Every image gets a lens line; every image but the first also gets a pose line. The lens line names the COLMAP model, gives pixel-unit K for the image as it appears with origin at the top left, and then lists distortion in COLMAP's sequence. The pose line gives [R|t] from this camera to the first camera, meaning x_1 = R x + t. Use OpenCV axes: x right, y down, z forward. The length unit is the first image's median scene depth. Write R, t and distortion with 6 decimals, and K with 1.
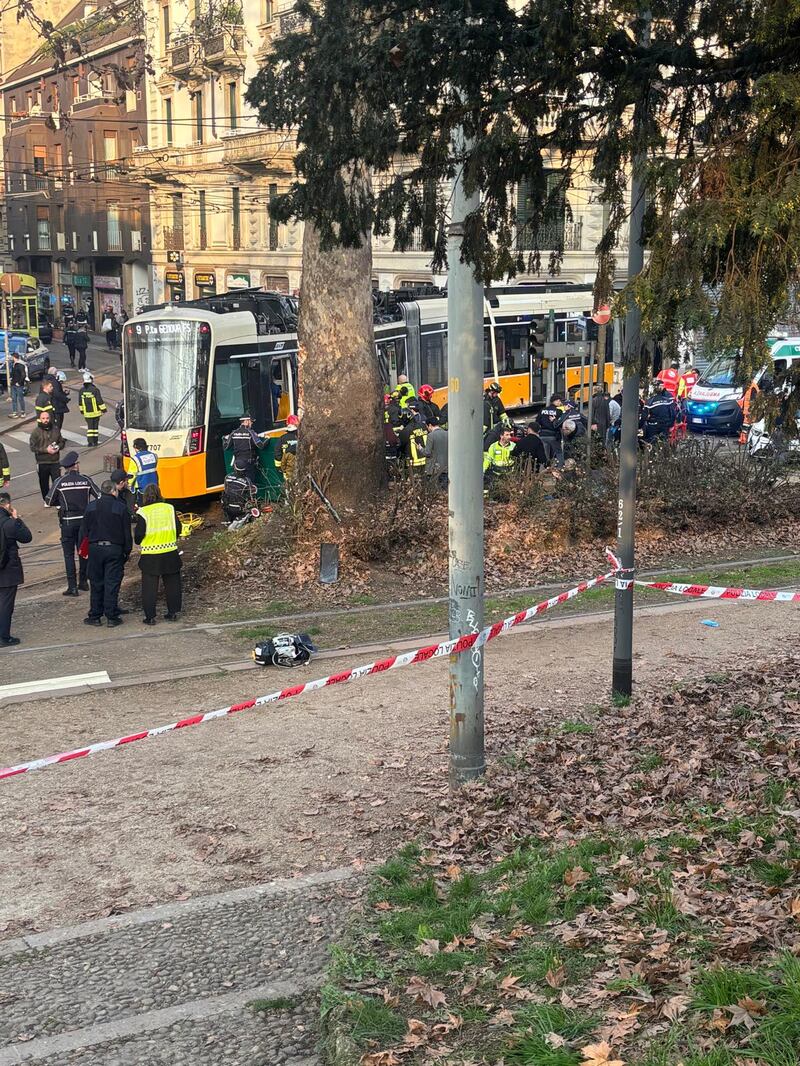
lens RADIAL K [[1463.4, 0, 384.2], [0, 1463.4, 562.1], [0, 0, 1]] dist [0.174296, 0.000000]
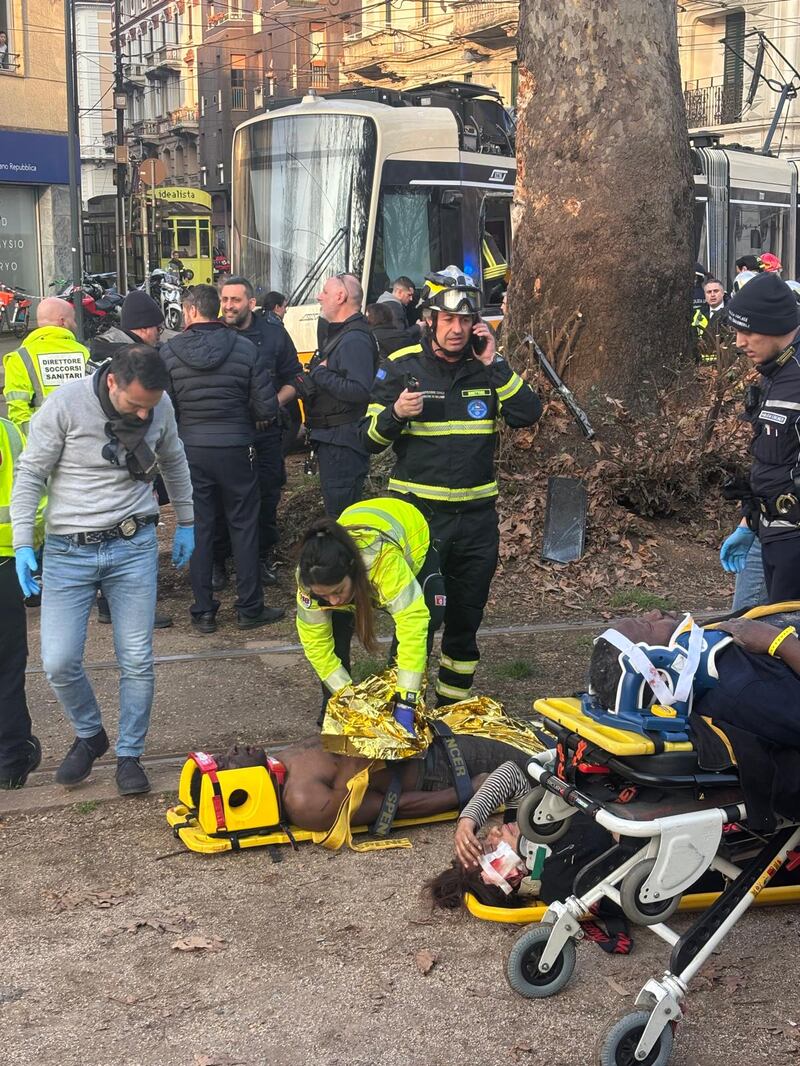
lens RADIAL K [[1604.0, 0, 405.8], [0, 1604.0, 541.2], [0, 0, 1]] dist [0.077004, 0.000000]
pose [[0.989200, 0.027276, -0.144015, -0.014348], [-0.030803, 0.999276, -0.022317, 0.019297], [0.143302, 0.026512, 0.989324, 0.478755]]
